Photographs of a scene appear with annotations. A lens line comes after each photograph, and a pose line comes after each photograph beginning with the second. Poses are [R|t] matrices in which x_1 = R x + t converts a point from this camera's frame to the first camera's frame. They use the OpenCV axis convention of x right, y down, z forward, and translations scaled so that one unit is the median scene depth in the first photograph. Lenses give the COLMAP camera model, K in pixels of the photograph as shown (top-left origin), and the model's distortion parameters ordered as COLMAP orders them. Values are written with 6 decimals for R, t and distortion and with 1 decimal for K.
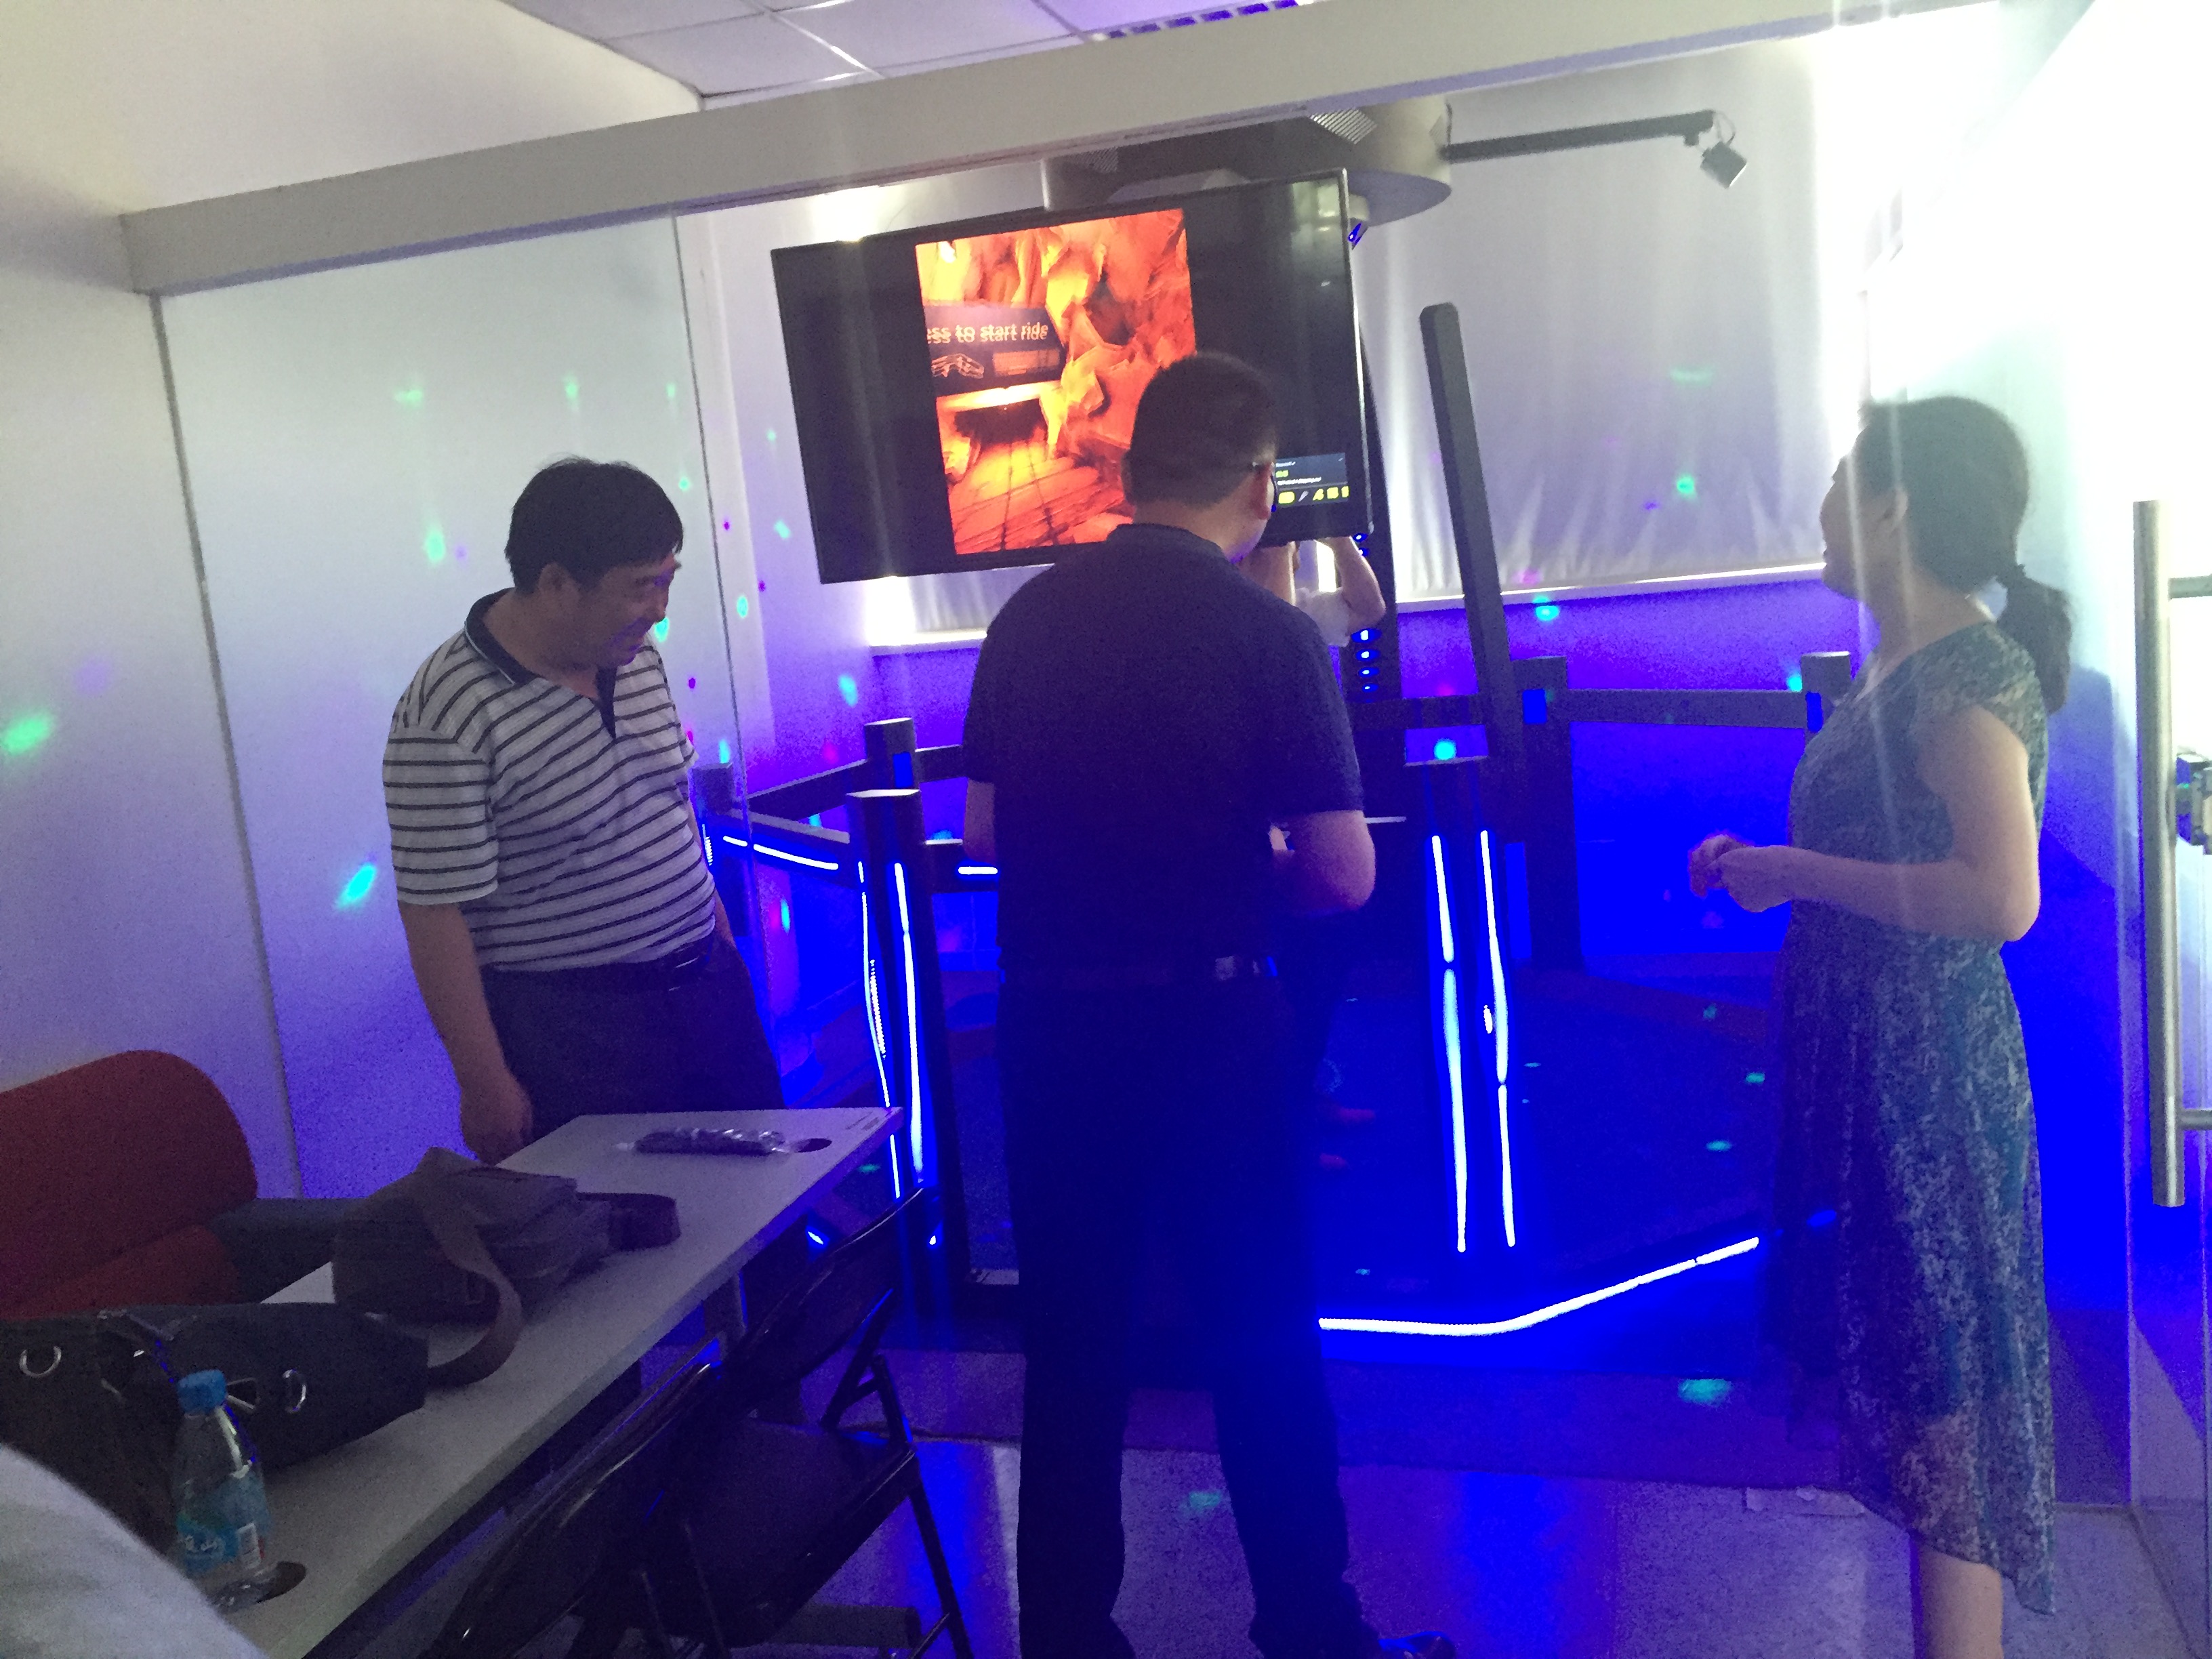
lens RADIAL K [[1902.8, 0, 1106.0], [0, 1902.8, 829.5], [0, 0, 1]] dist [0.102133, 0.003520]
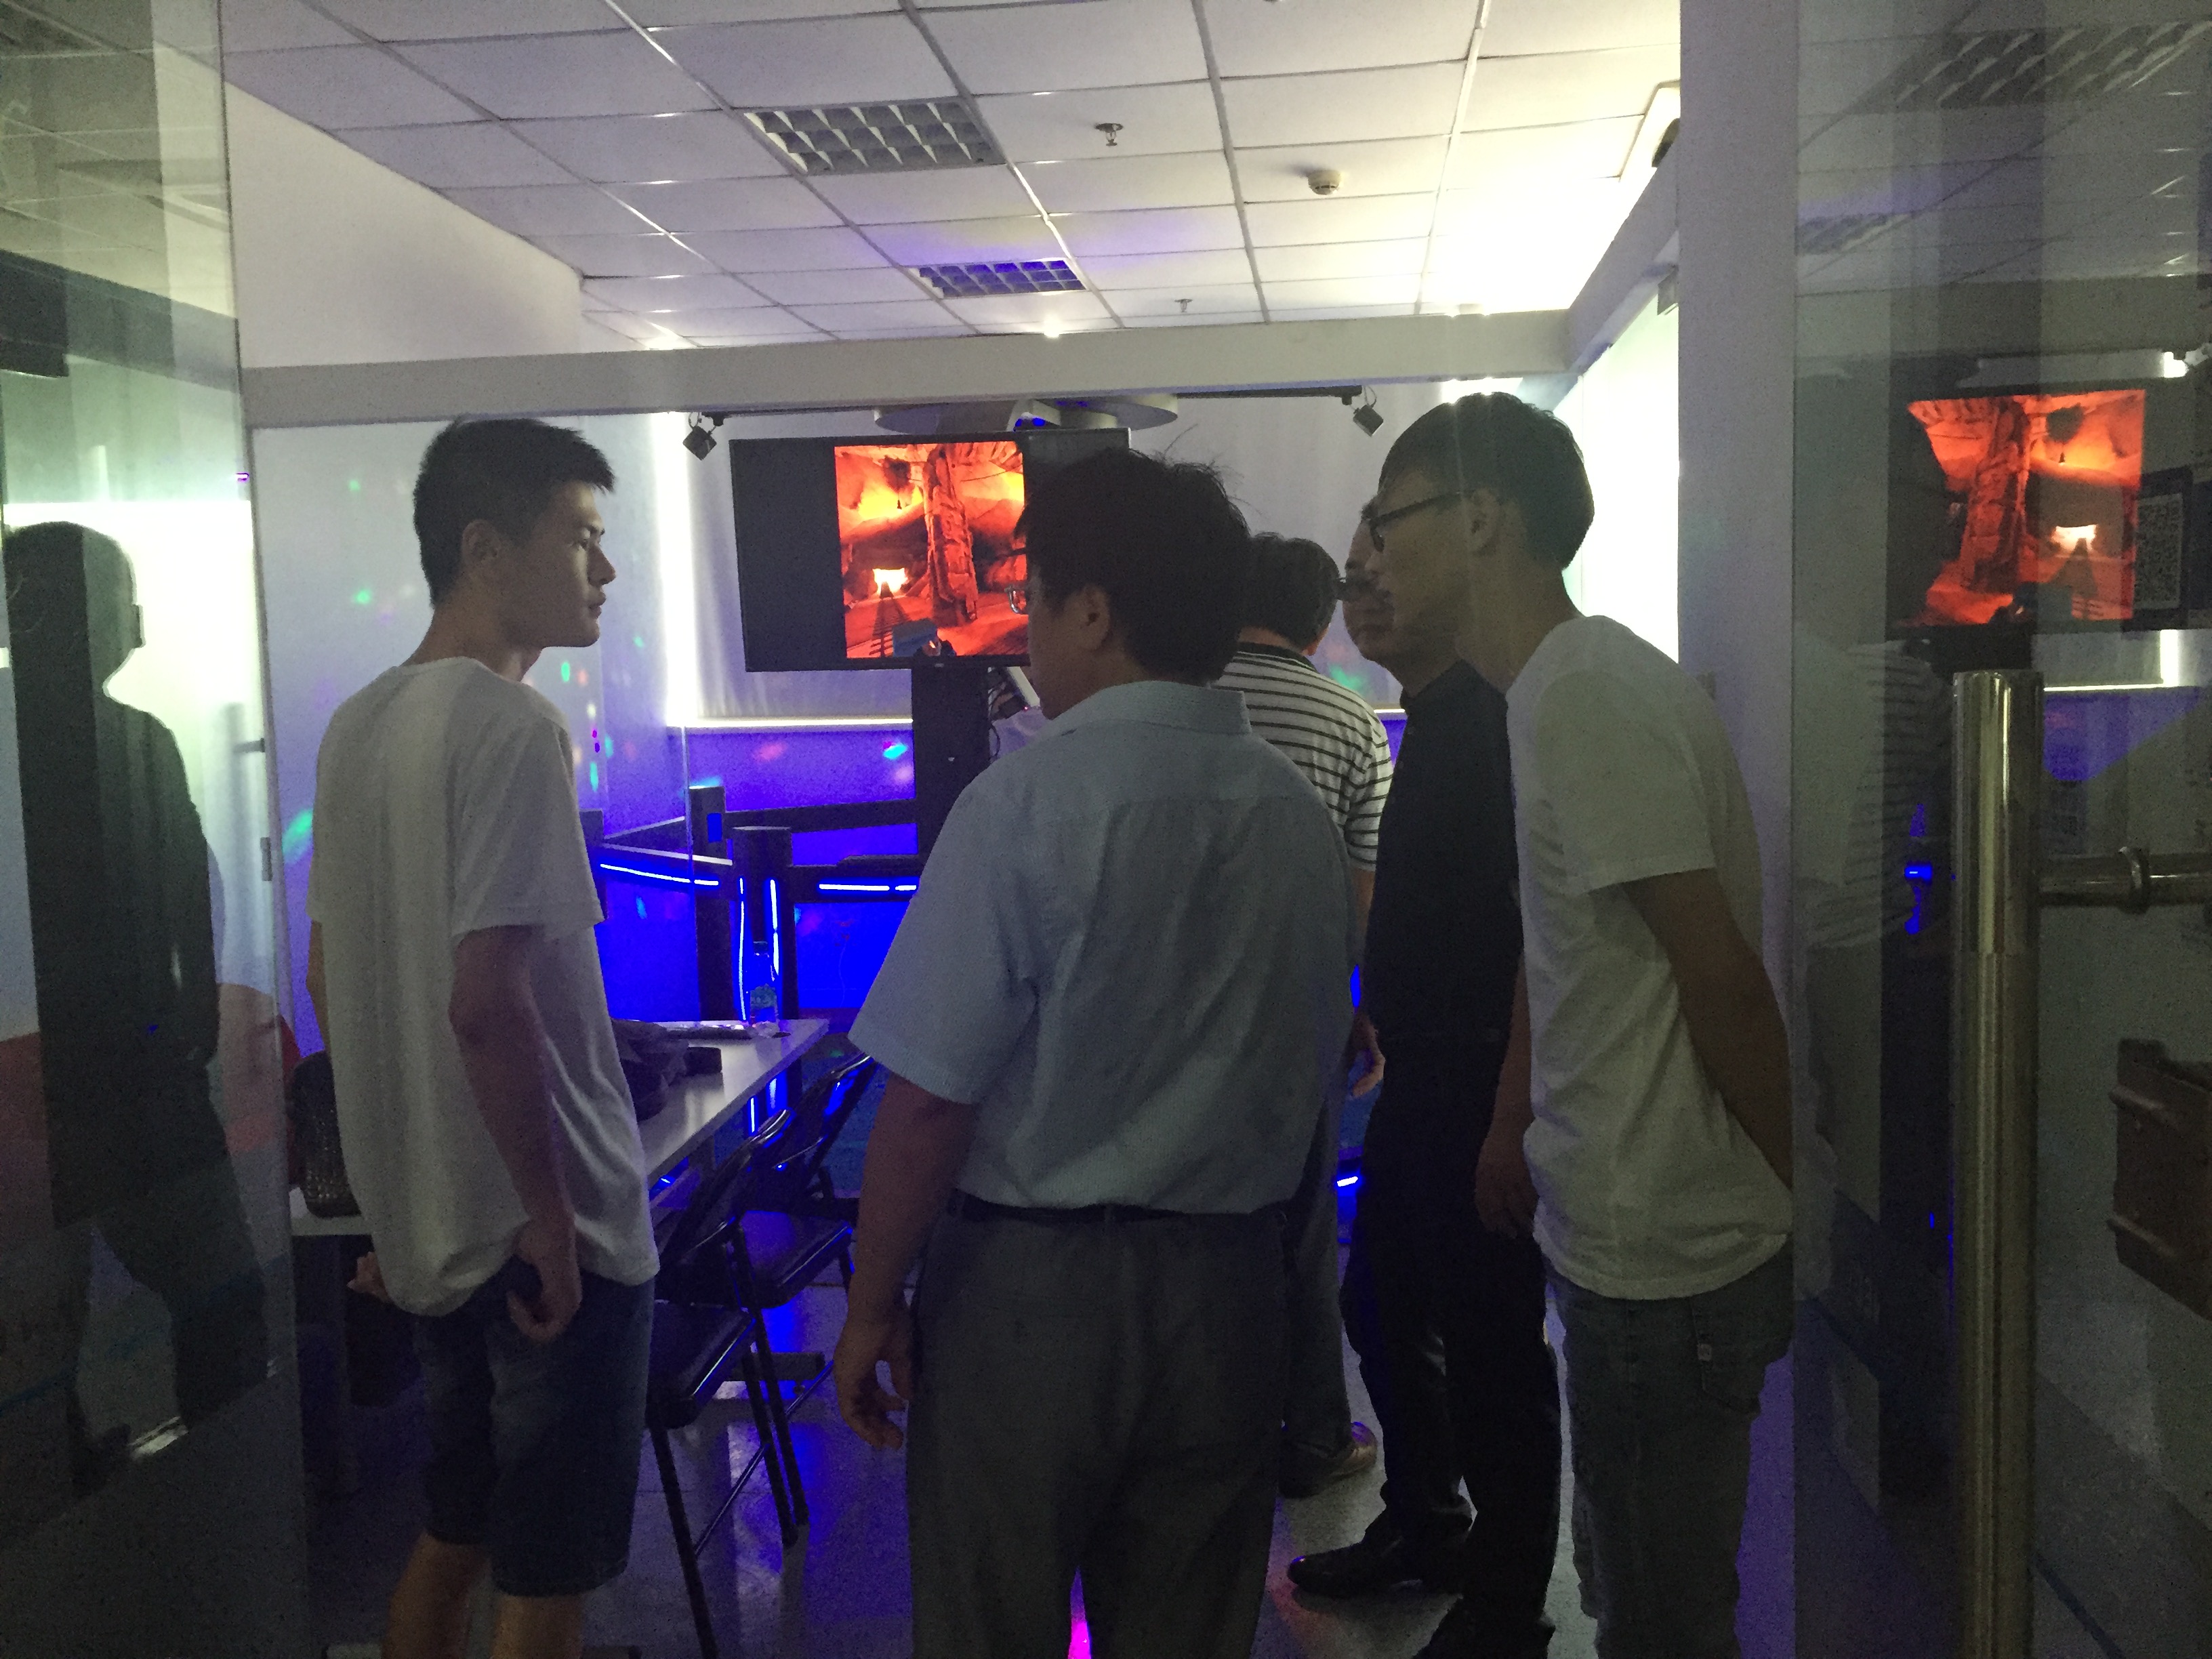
lens RADIAL K [[1852.8, 0, 1106.0], [0, 1852.8, 829.5], [0, 0, 1]] dist [0.000394, -0.000490]
pose [[0.983319, 0.057835, 0.172447, -0.075479], [-0.047713, 0.996918, -0.062278, 0.037862], [-0.175517, 0.053012, 0.983048, -0.243834]]
